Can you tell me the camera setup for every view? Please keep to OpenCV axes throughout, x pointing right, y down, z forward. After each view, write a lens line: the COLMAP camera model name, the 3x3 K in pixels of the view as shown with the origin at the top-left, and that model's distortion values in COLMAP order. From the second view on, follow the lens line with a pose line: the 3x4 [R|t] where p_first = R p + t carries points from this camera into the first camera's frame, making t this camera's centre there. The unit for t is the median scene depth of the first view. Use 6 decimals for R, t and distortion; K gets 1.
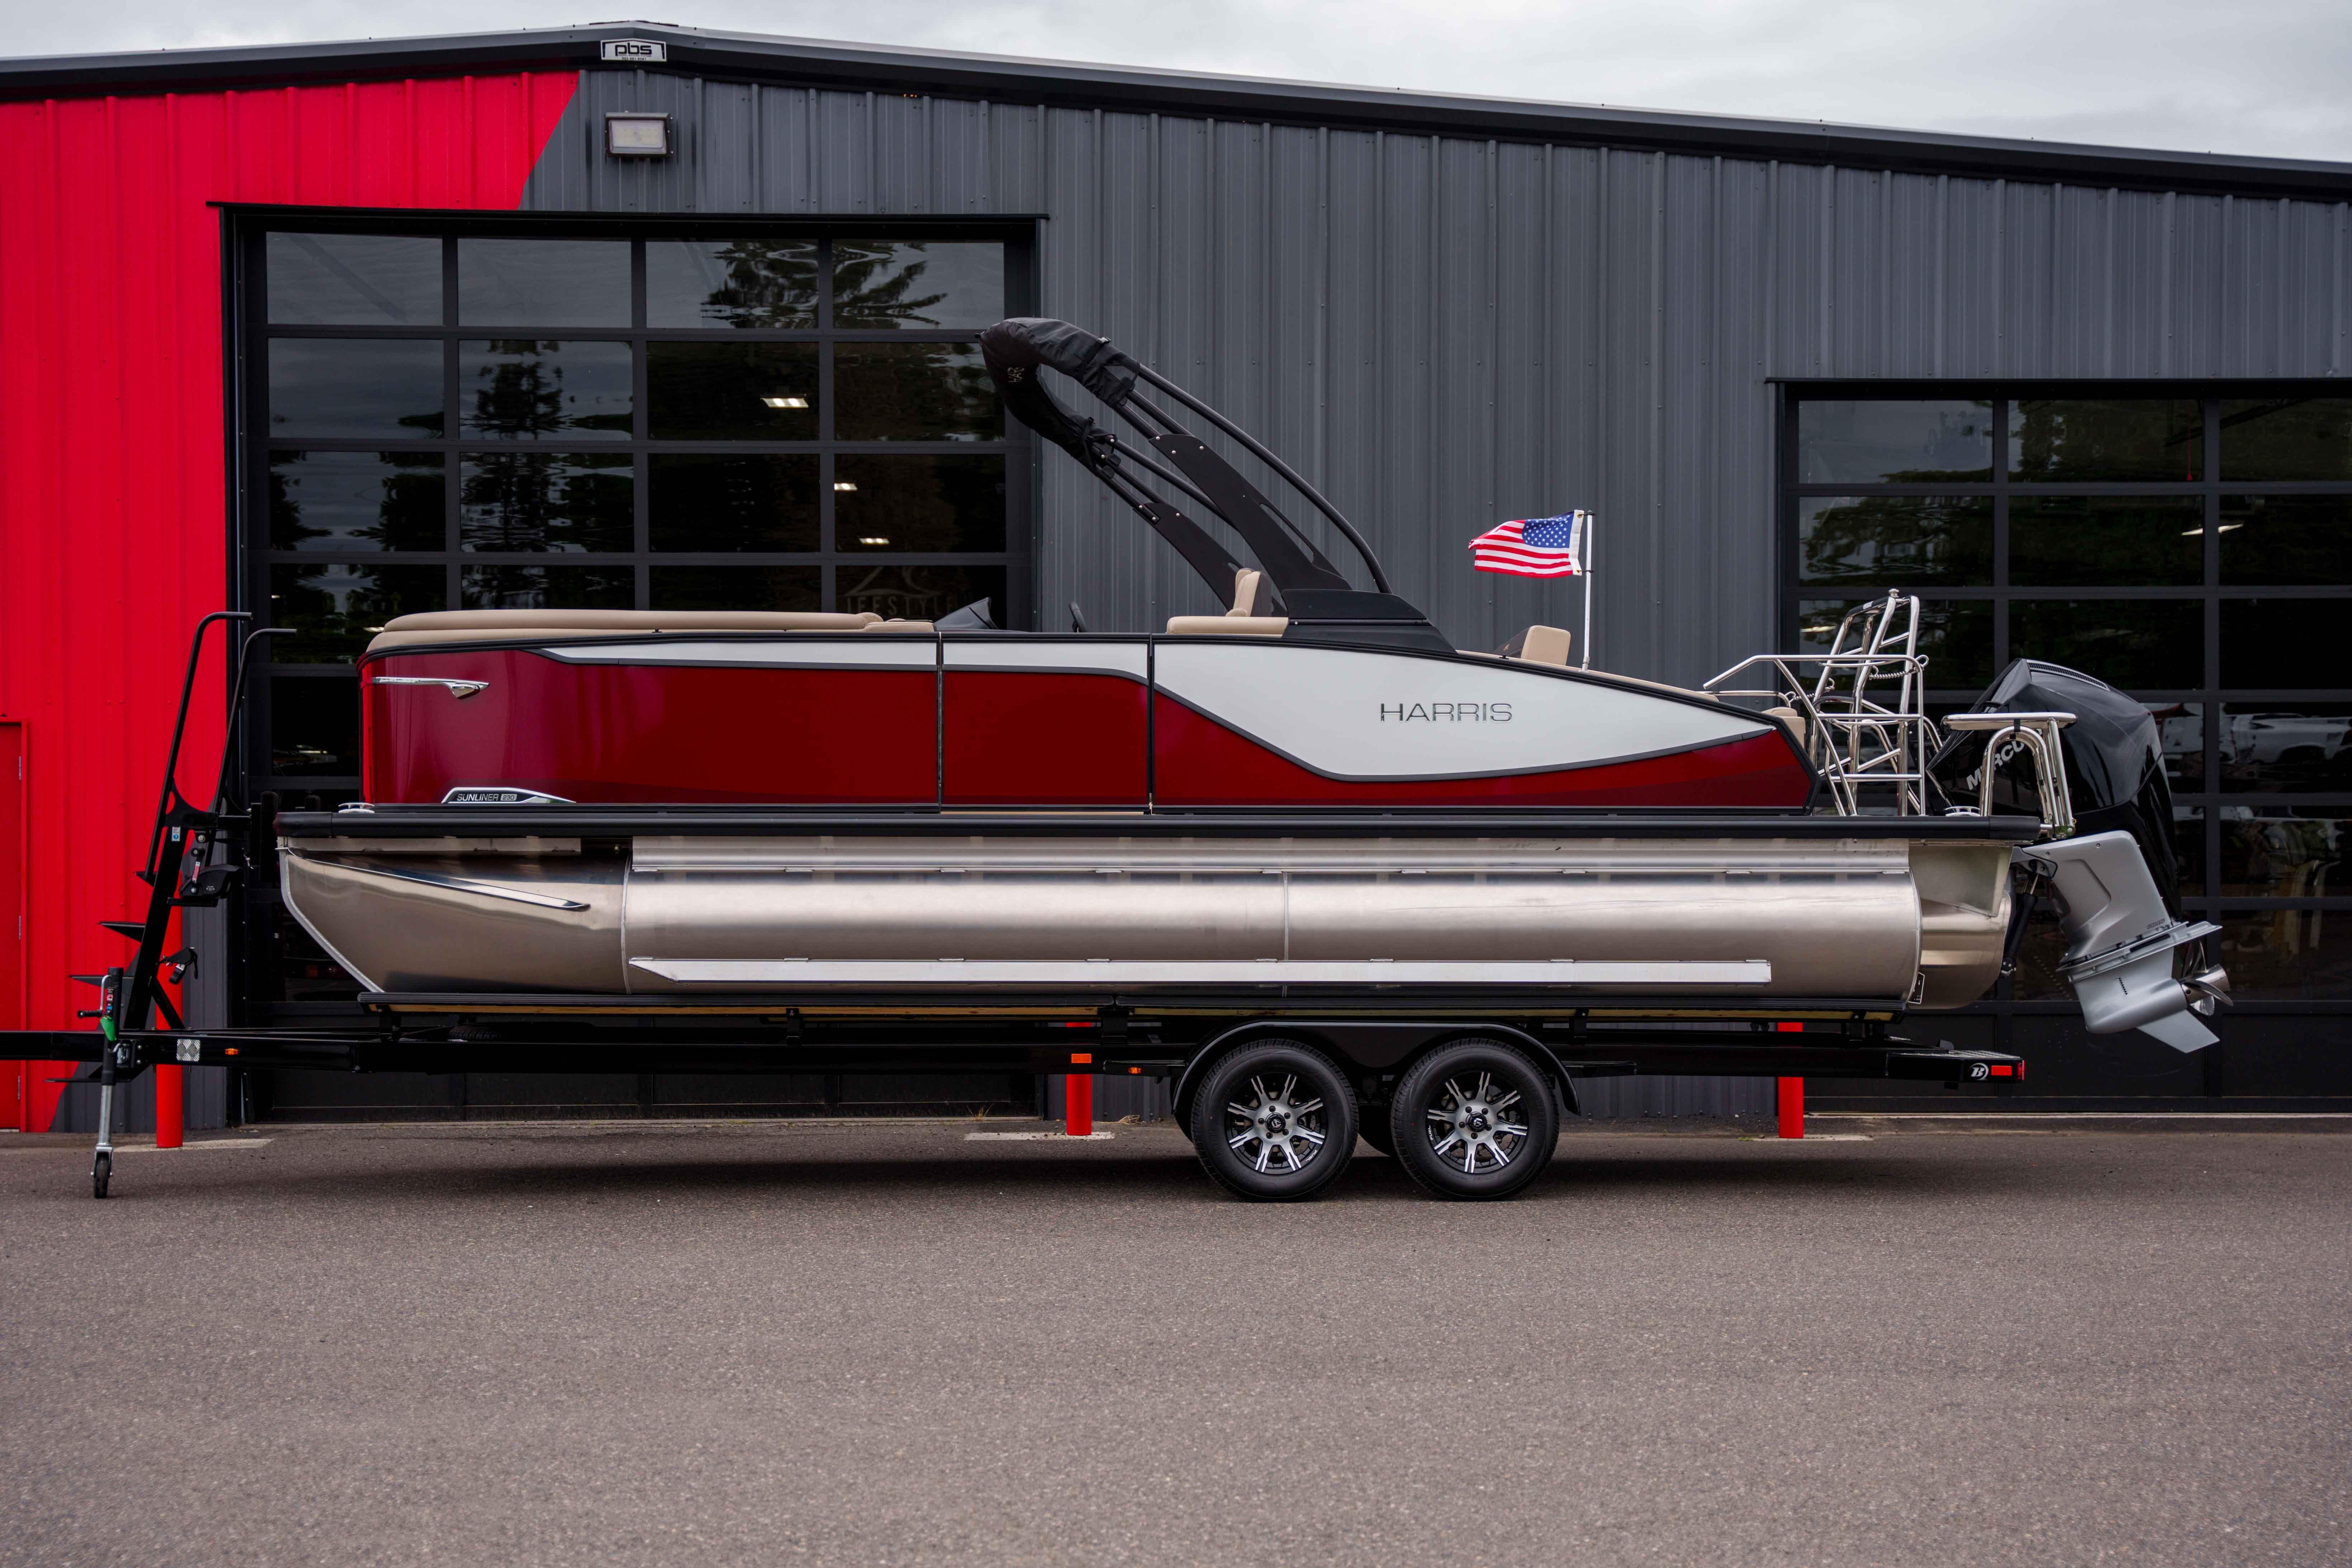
lens RADIAL K [[3532.5, 0, 1174.6], [0, 3532.5, 808.6], [0, 0, 1]] dist [0.105135, 0.073454]
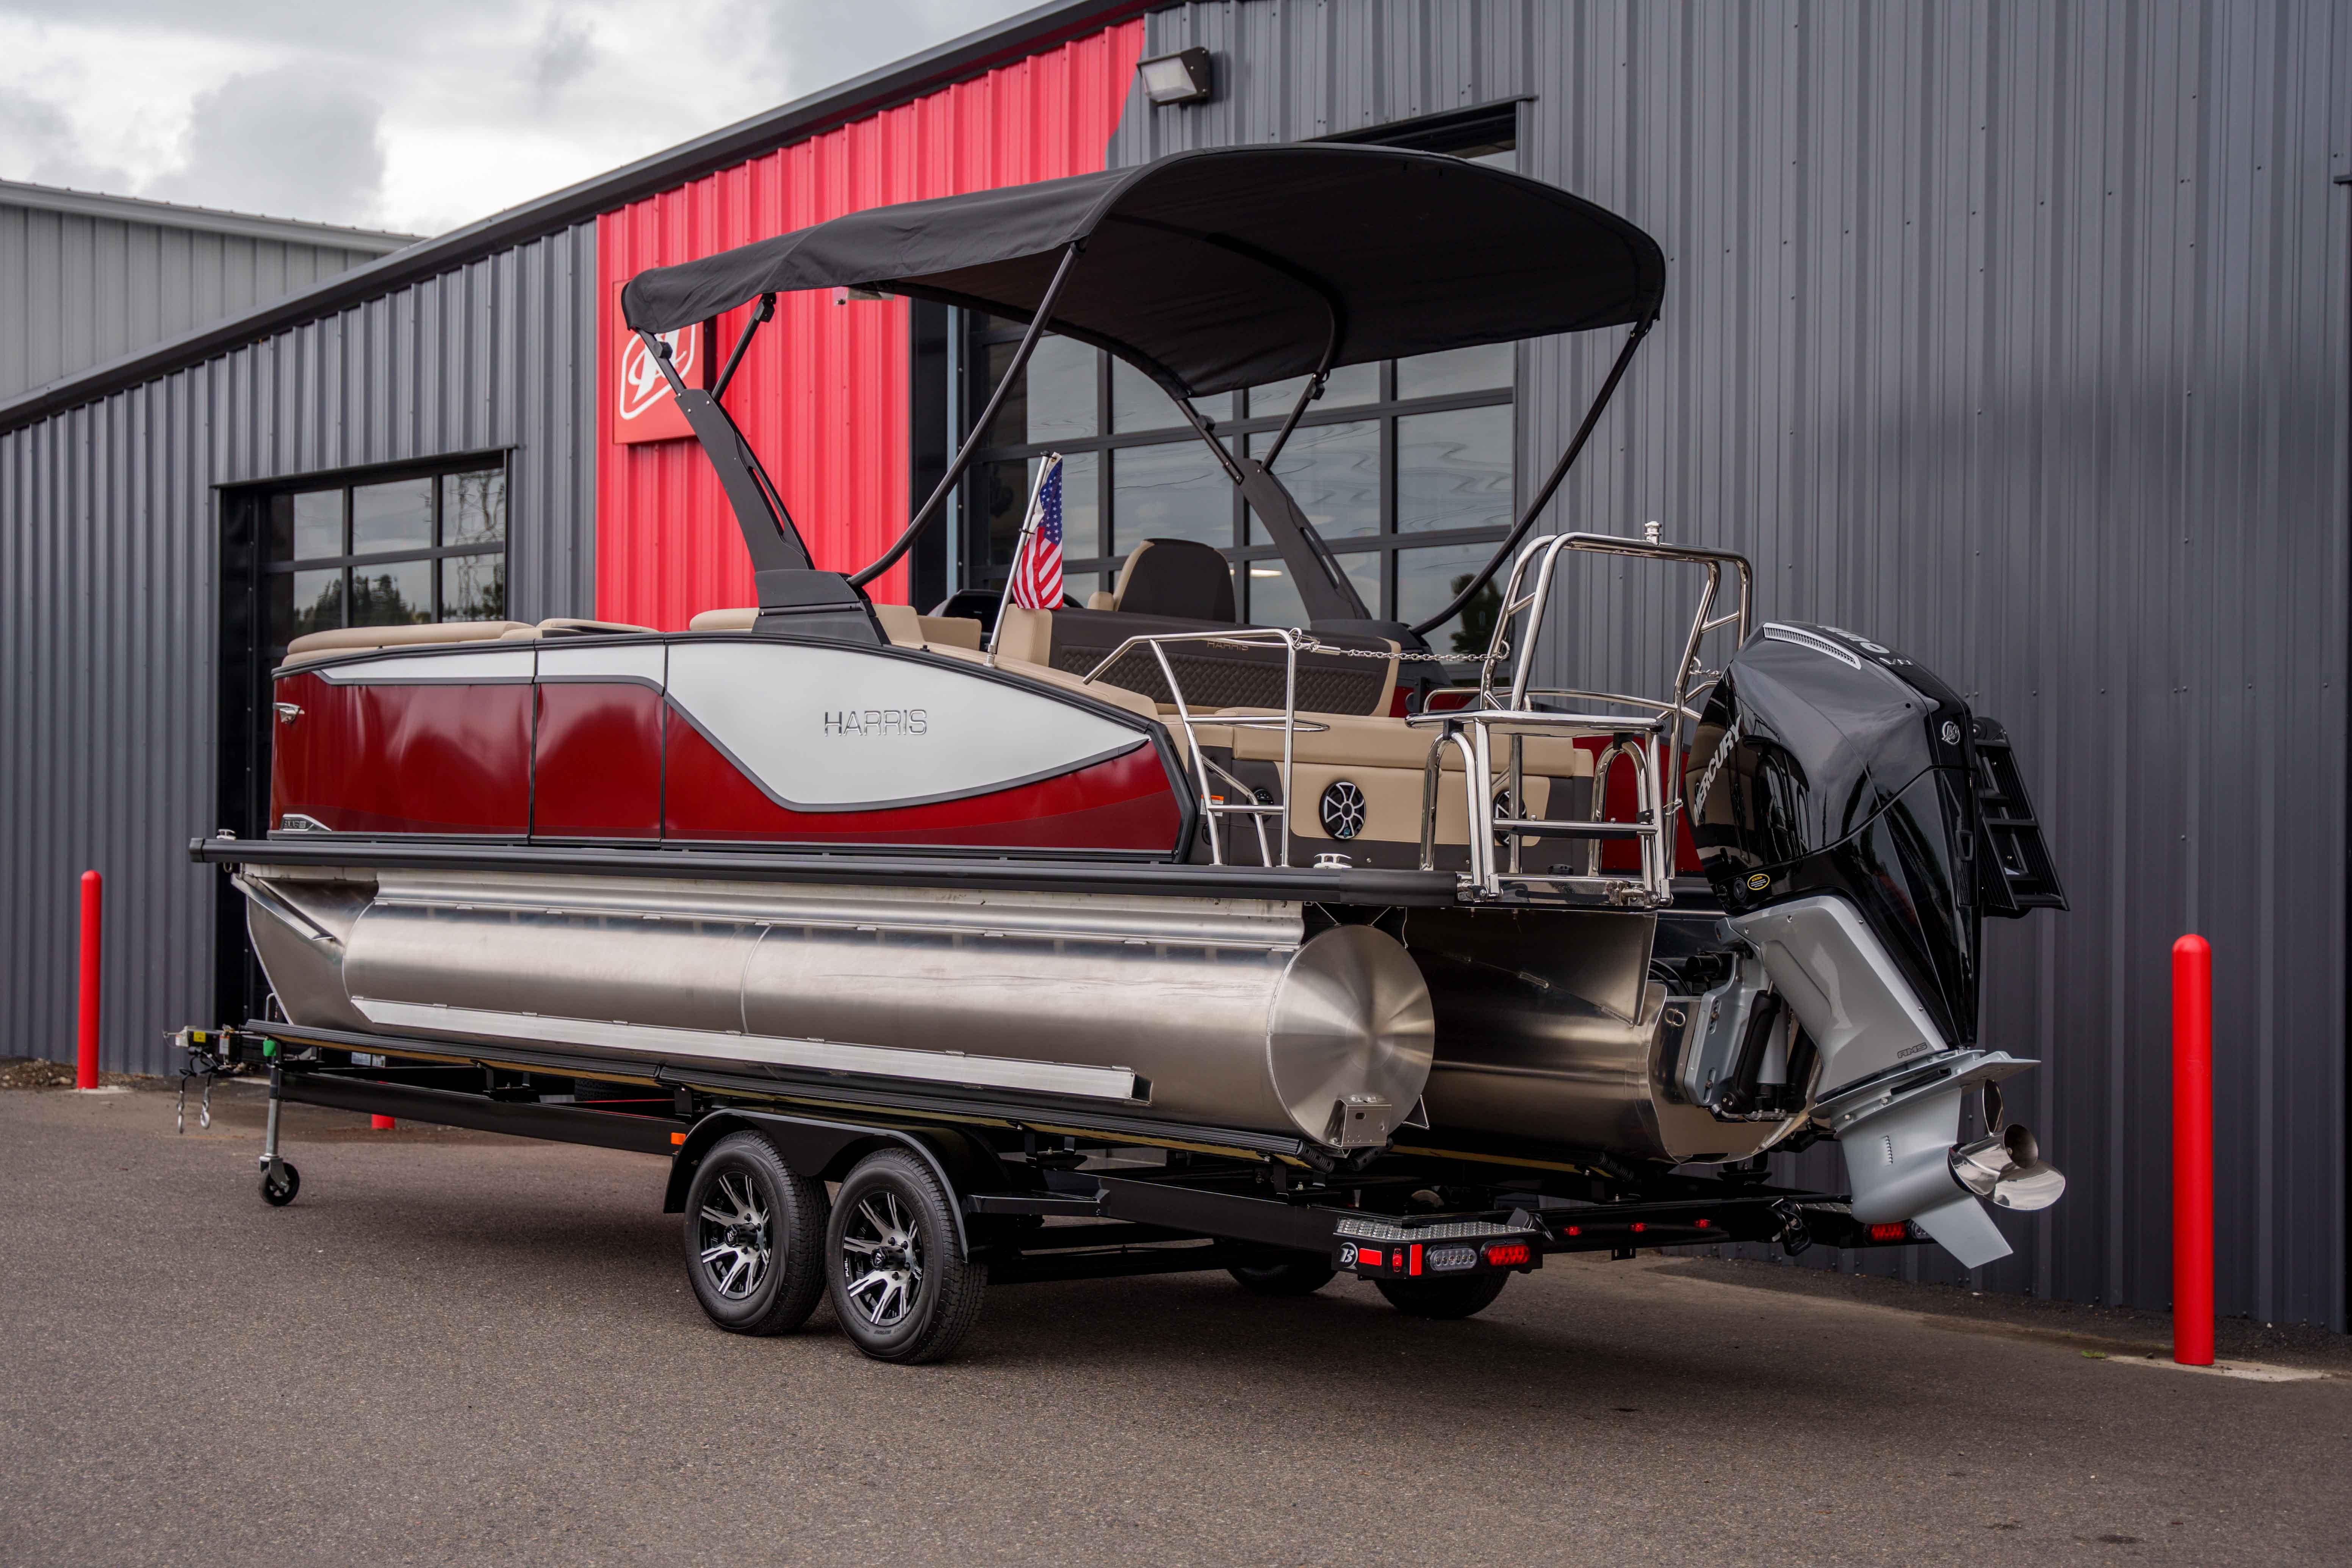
lens RADIAL K [[3758.5, 0, 1180.9], [0, 3758.5, 824.2], [0, 0, 1]] dist [-0.005361, 0.145307]
pose [[0.619362, 0.006404, -0.785079, 0.758029], [-0.007151, 0.999971, 0.002516, -0.007633], [0.785073, 0.004056, 0.619390, 0.545785]]
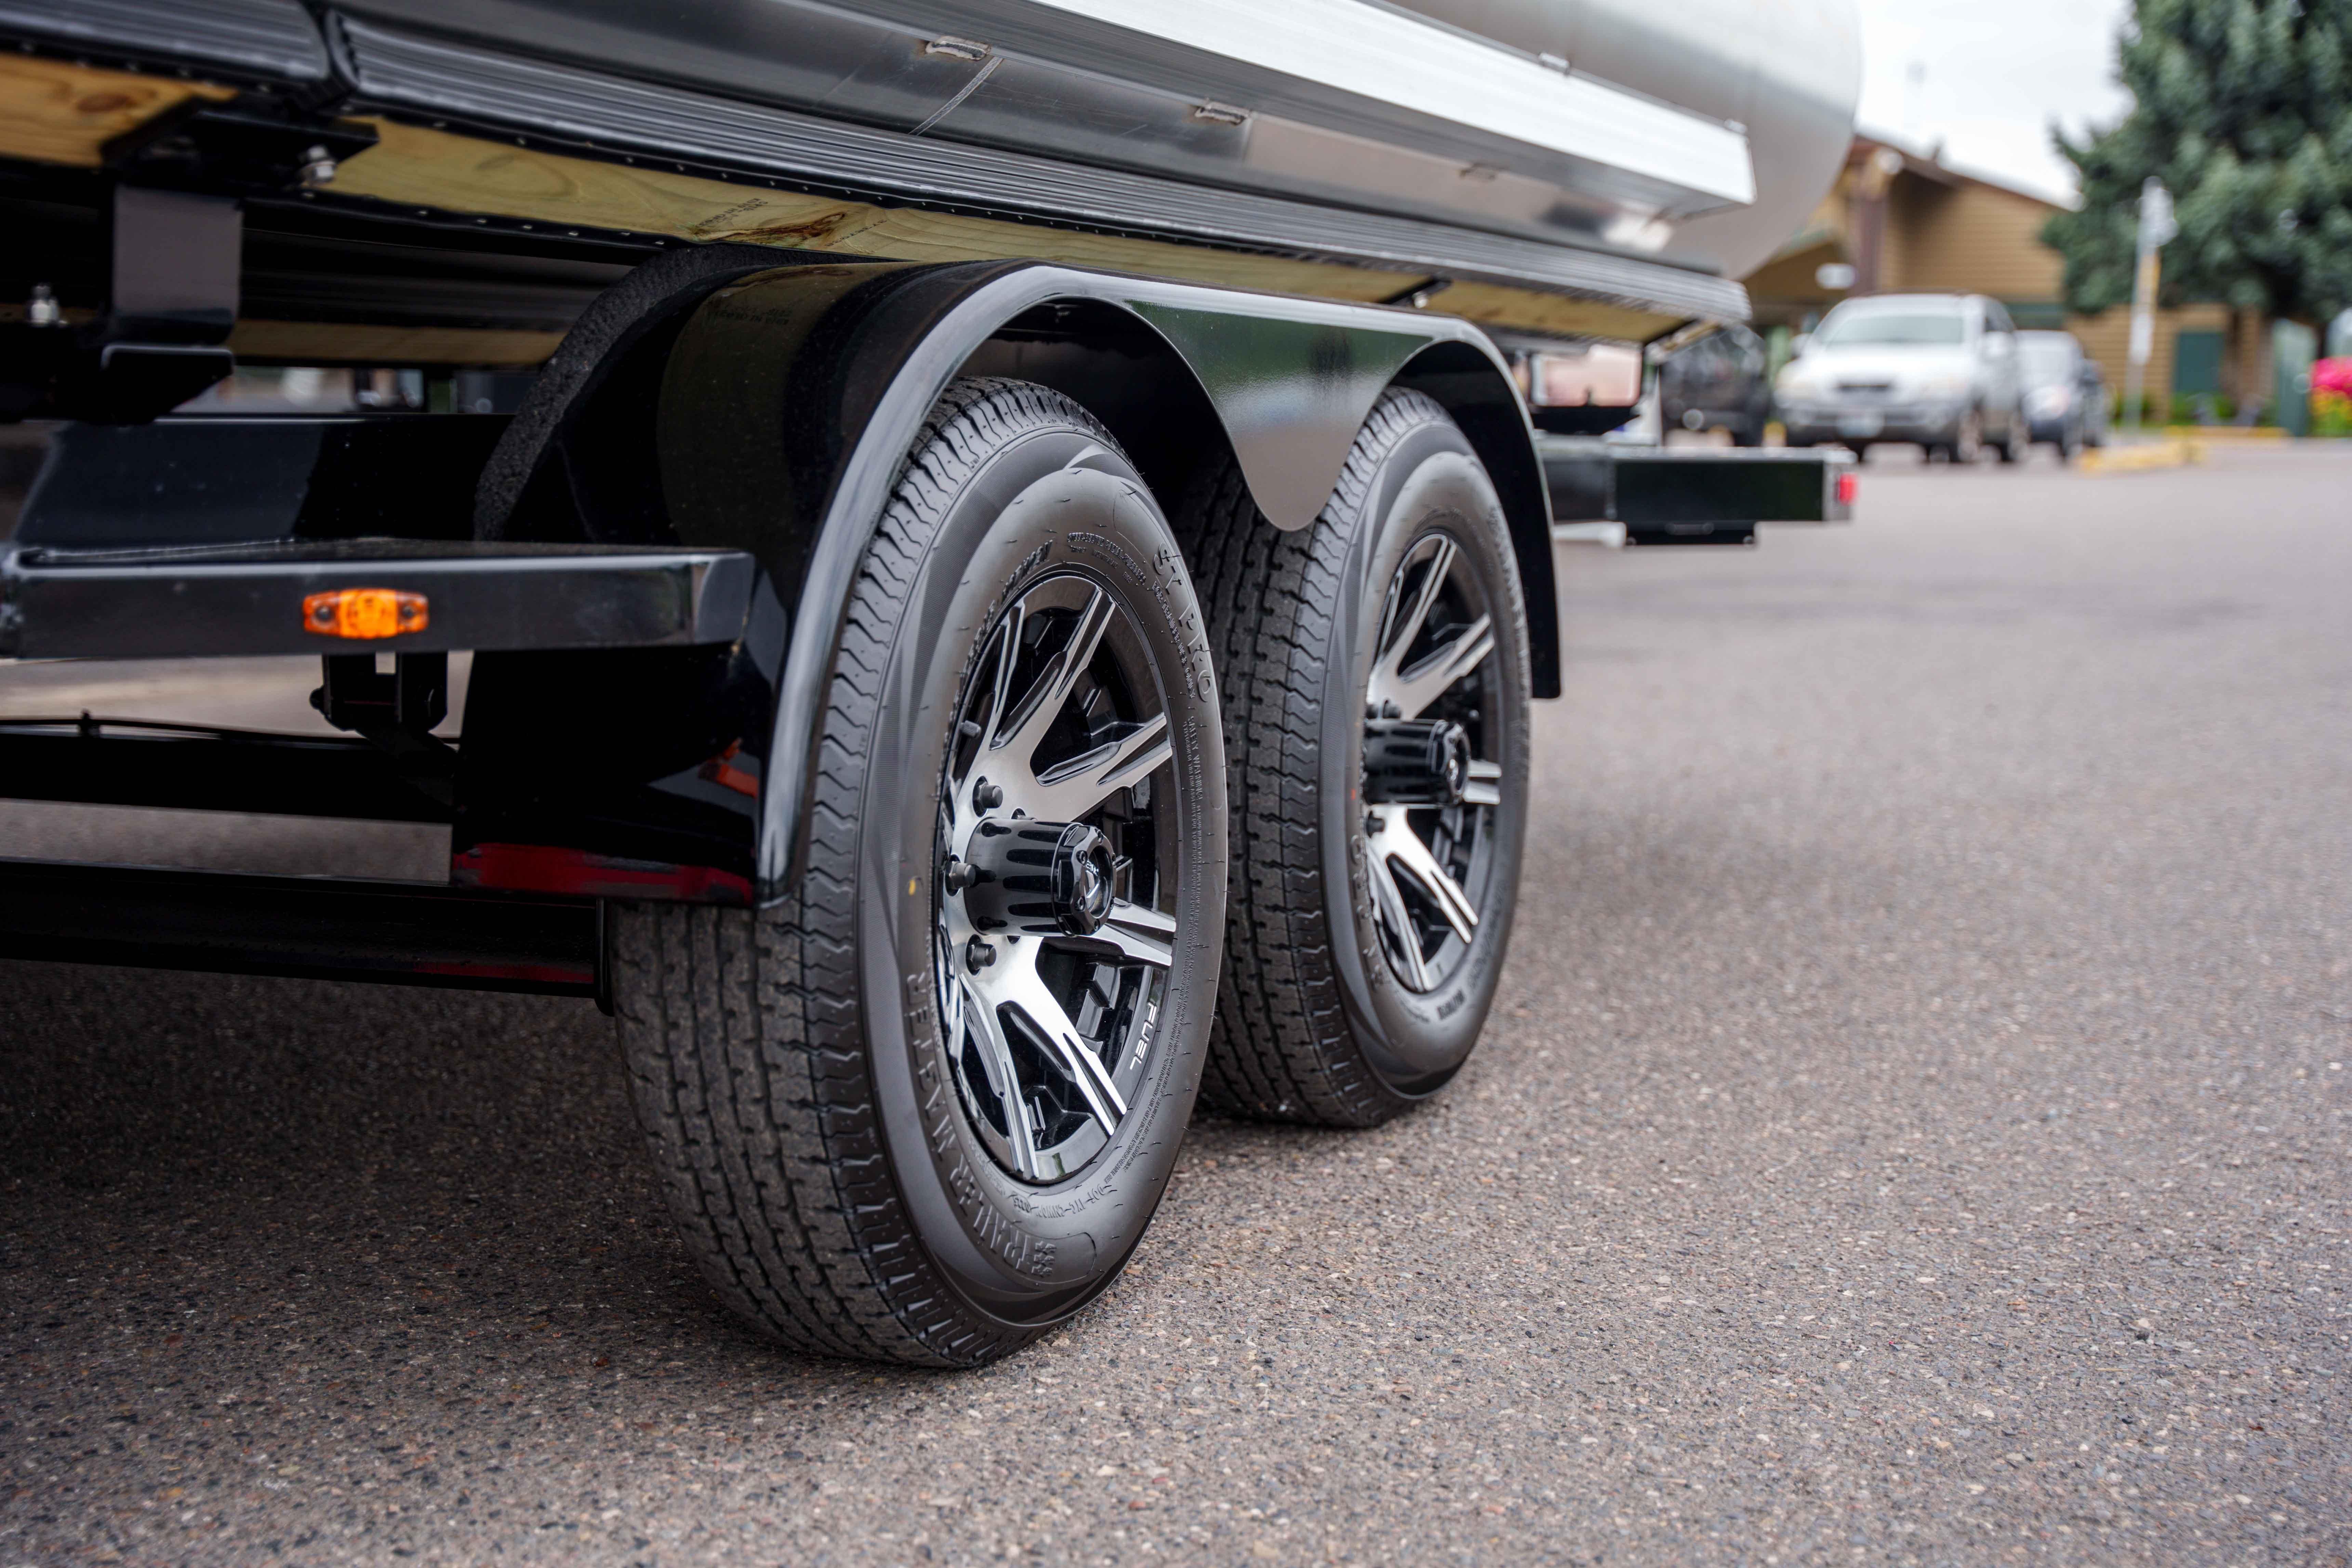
lens RADIAL K [[3908.0, 0, 1111.2], [0, 3908.0, 794.8], [0, 0, 1]] dist [0.080284, 0.108758]
pose [[0.448691, -0.087219, 0.889421, -0.135430], [-0.031981, 0.993022, 0.113512, 0.063170], [-0.893115, -0.079376, 0.442771, 0.909870]]
